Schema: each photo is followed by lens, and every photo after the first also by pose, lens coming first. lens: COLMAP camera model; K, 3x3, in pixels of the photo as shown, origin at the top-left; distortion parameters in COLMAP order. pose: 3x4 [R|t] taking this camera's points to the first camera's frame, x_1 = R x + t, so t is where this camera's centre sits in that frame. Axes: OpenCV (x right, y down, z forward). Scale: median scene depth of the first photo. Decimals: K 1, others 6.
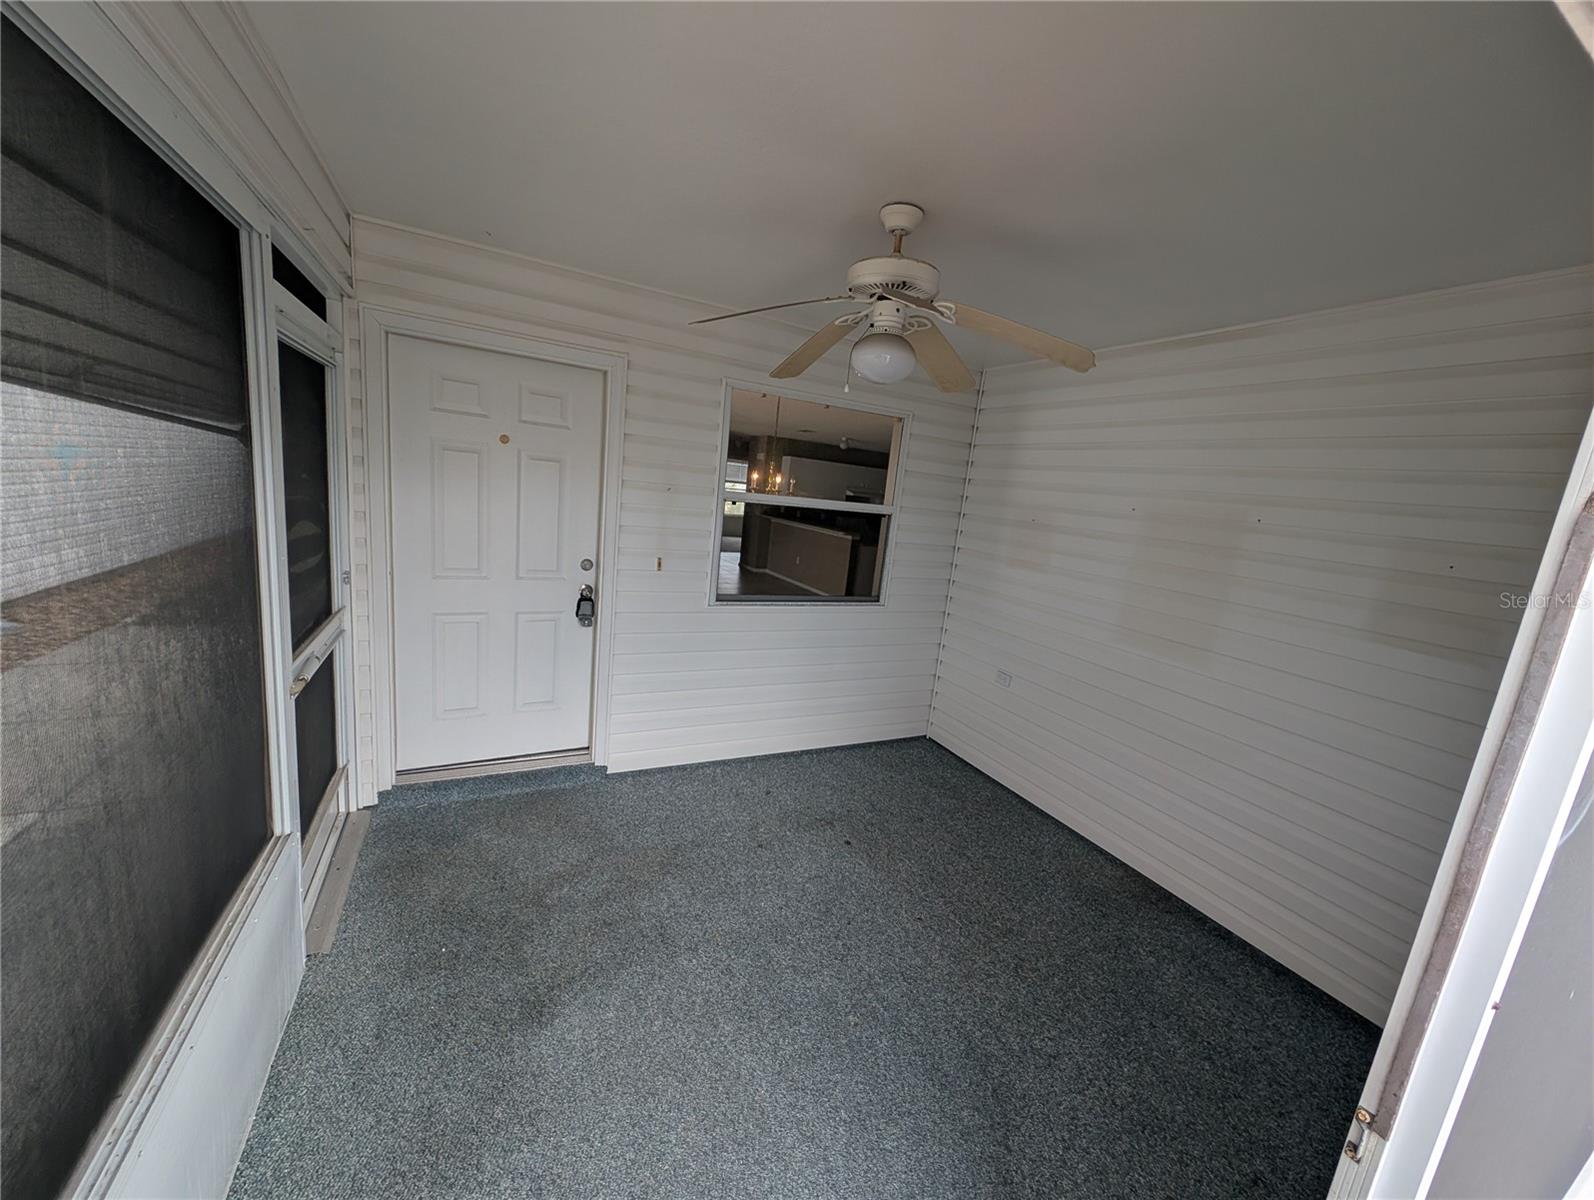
lens RADIAL K [[600.7, 0, 795.5], [0, 600.7, 598.5], [0, 0, 1]] dist [0.000701, -0.000922]
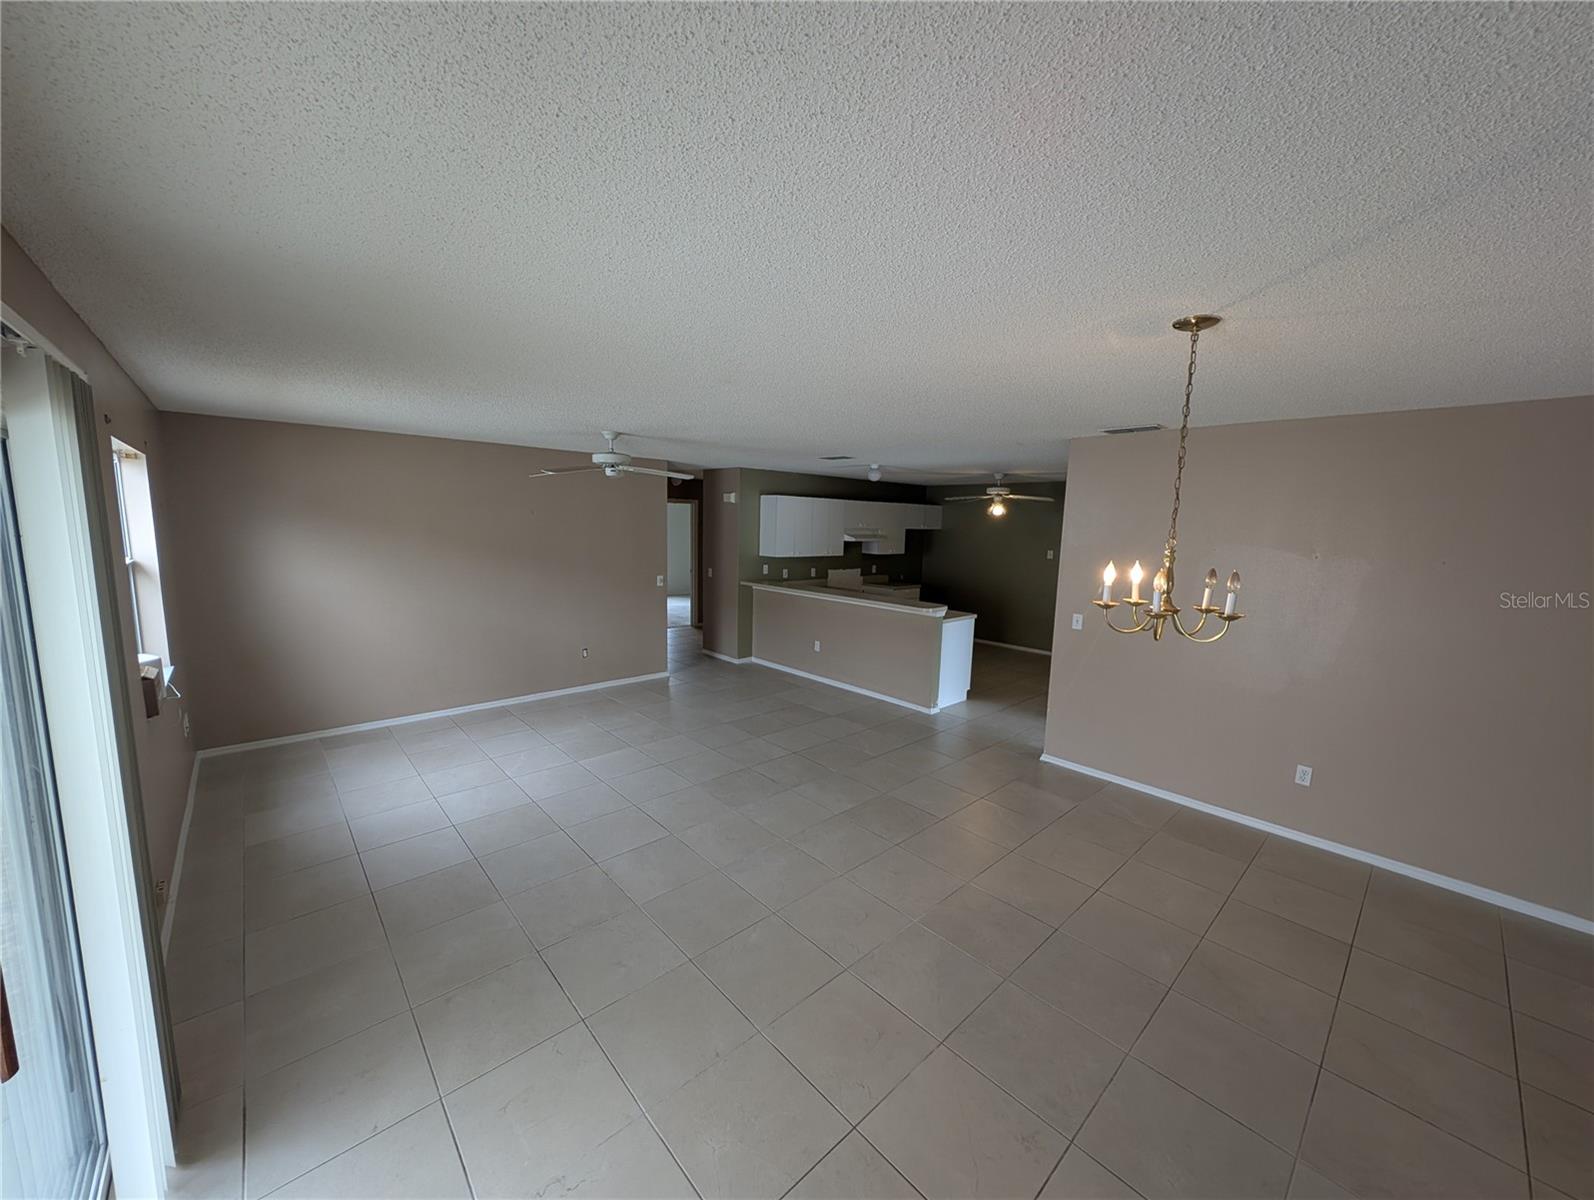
lens RADIAL K [[600.7, 0, 796.6], [0, 600.7, 600.3], [0, 0, 1]] dist [0.000701, -0.000922]
pose [[0.961222, -0.113992, 0.251114, -0.168450], [0.122268, 0.992342, -0.017554, -0.097094], [-0.247190, 0.047577, 0.967798, 0.313425]]
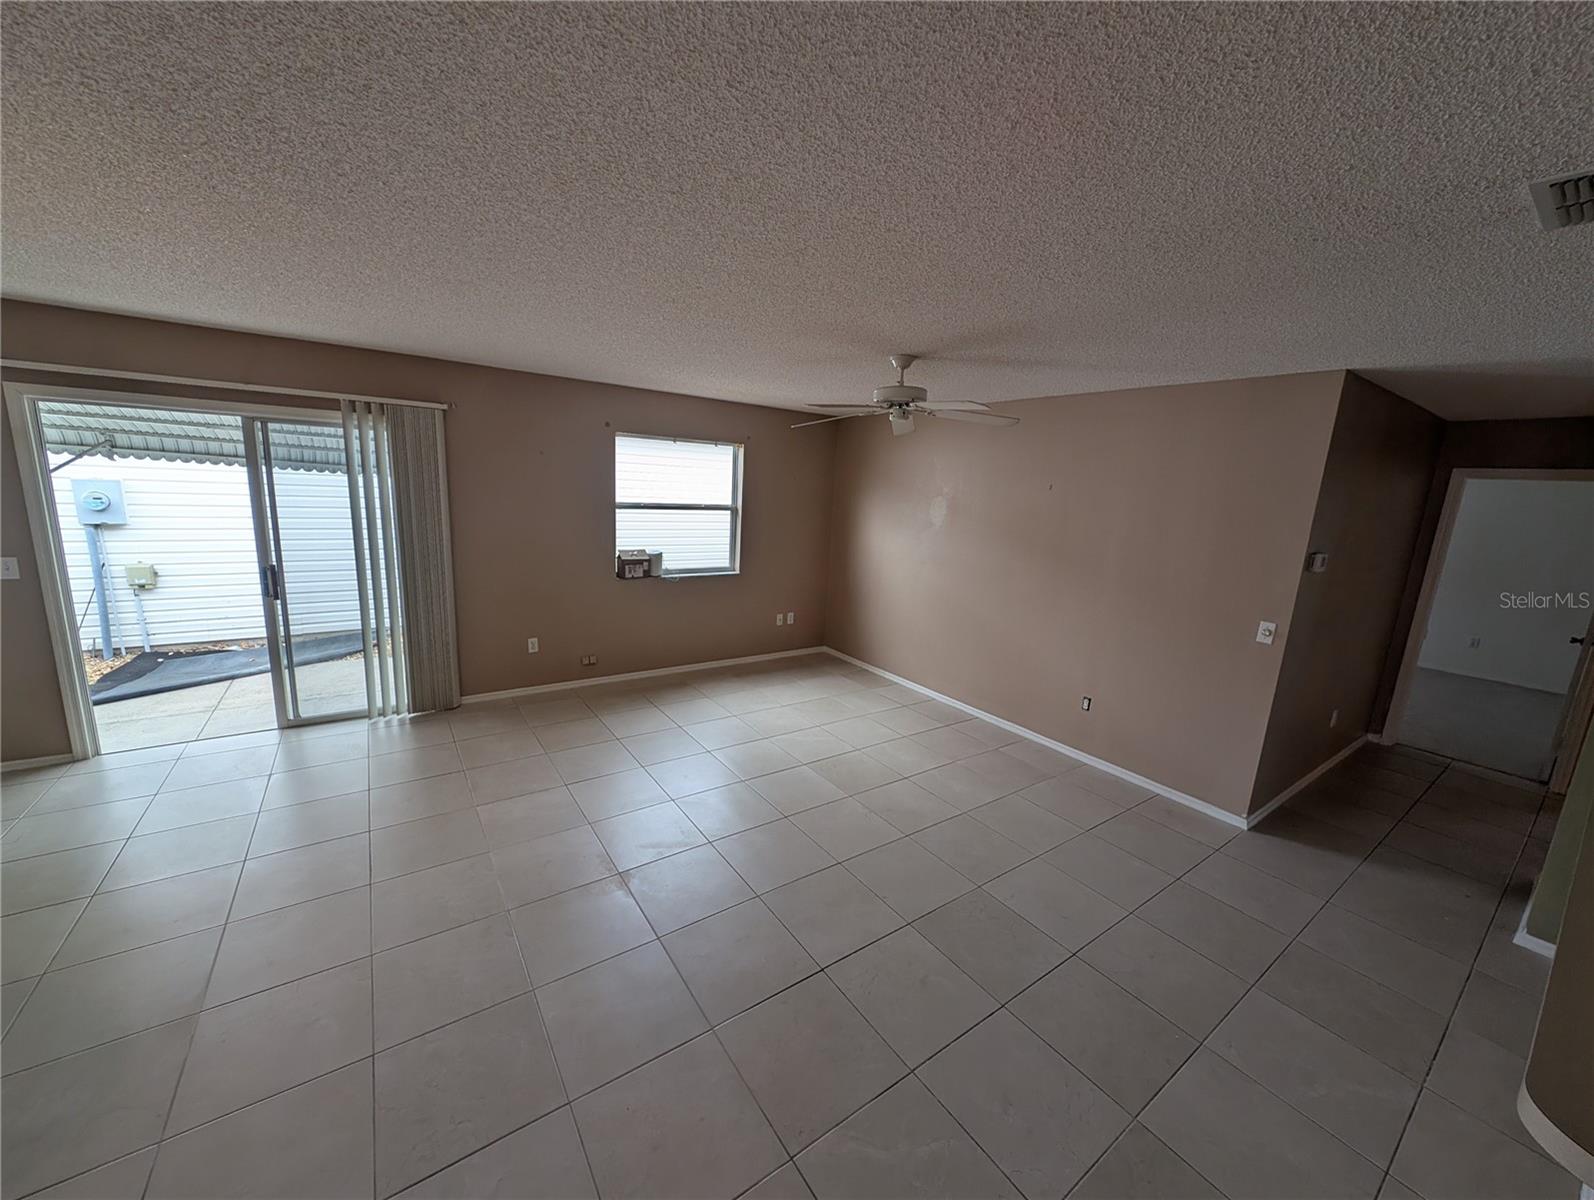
lens RADIAL K [[600.7, 0, 785.8], [0, 600.7, 600.5], [0, 0, 1]] dist [0.000701, -0.000922]
pose [[0.128859, 0.095637, -0.987041, 0.118715], [-0.220137, 0.973263, 0.065563, -0.128366], [0.966920, 0.208836, 0.146467, 0.673538]]
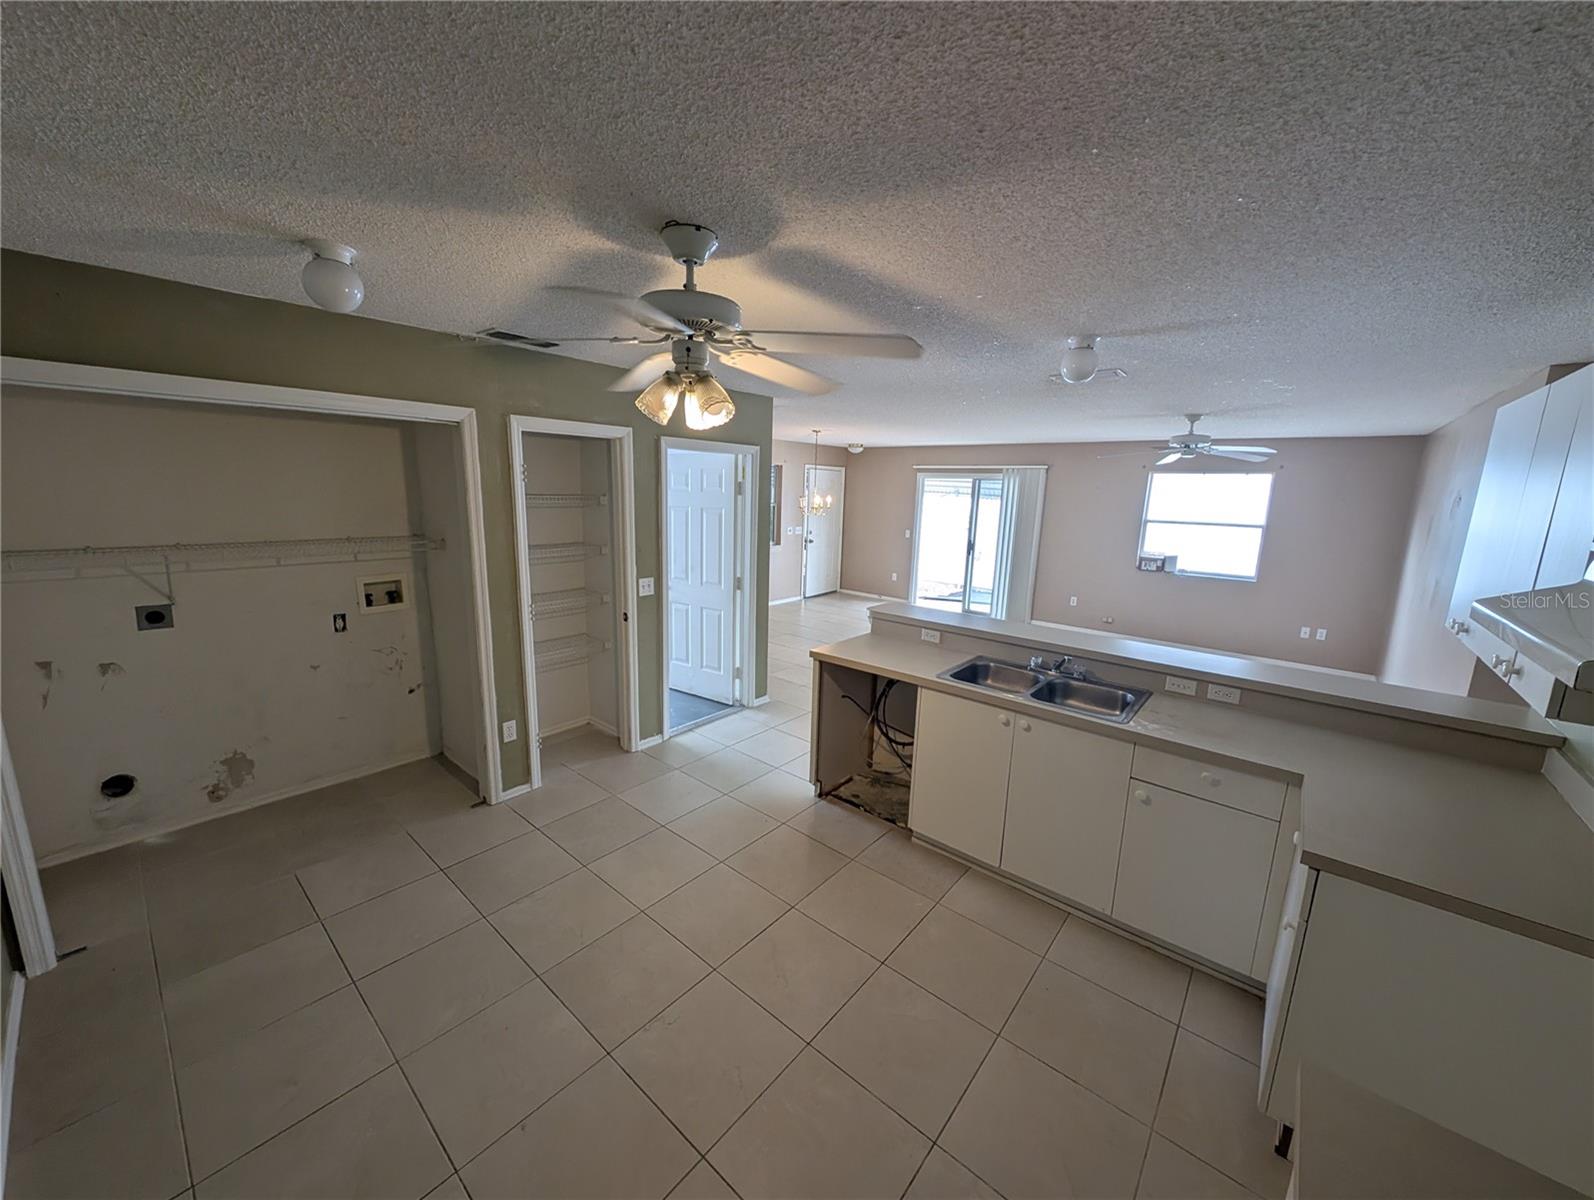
lens RADIAL K [[600.7, 0, 793.1], [0, 600.7, 601.0], [0, 0, 1]] dist [0.000701, -0.000922]
pose [[-0.918183, -0.059521, -0.391660, 0.267534], [-0.193085, 0.930508, 0.311246, -0.189049], [0.345917, 0.361404, -0.865869, 1.076351]]
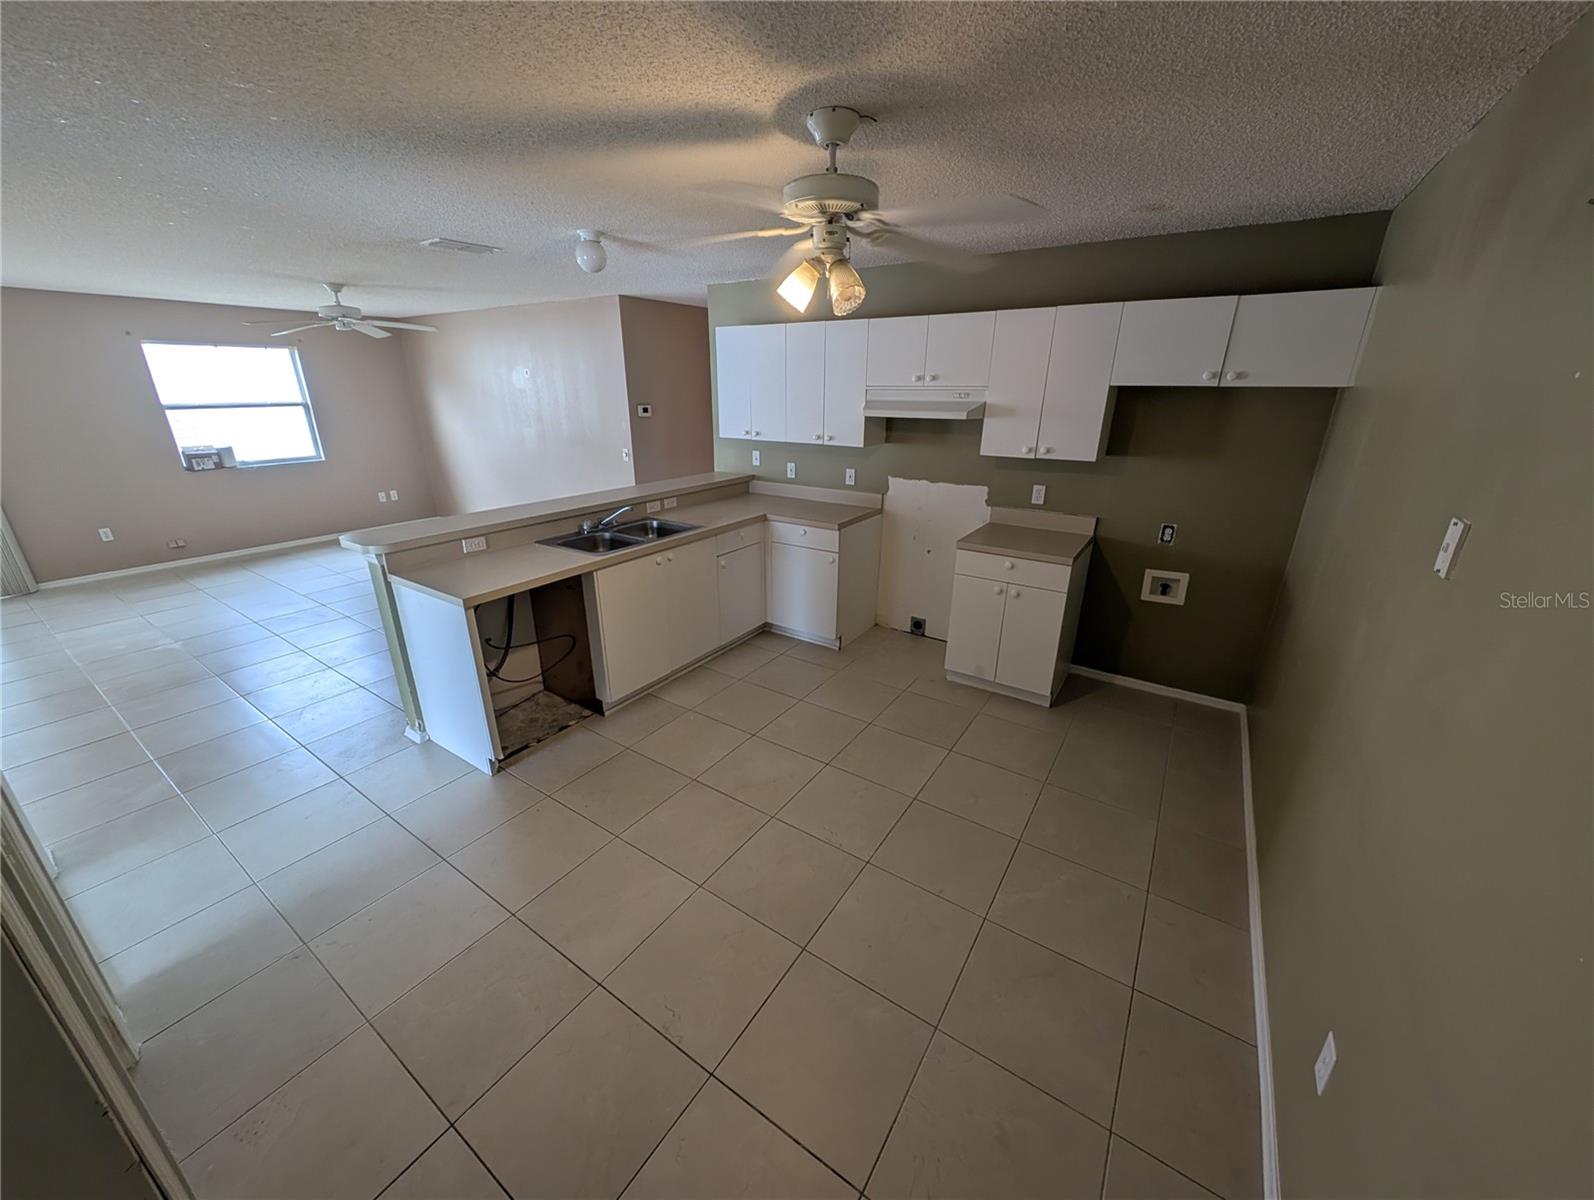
lens RADIAL K [[600.7, 0, 791.8], [0, 600.7, 603.1], [0, 0, 1]] dist [0.000701, -0.000922]
pose [[0.478596, 0.203745, -0.854069, 0.392046], [-0.114664, 0.978878, 0.169265, -0.124354], [0.870516, 0.016921, 0.491849, 0.822111]]
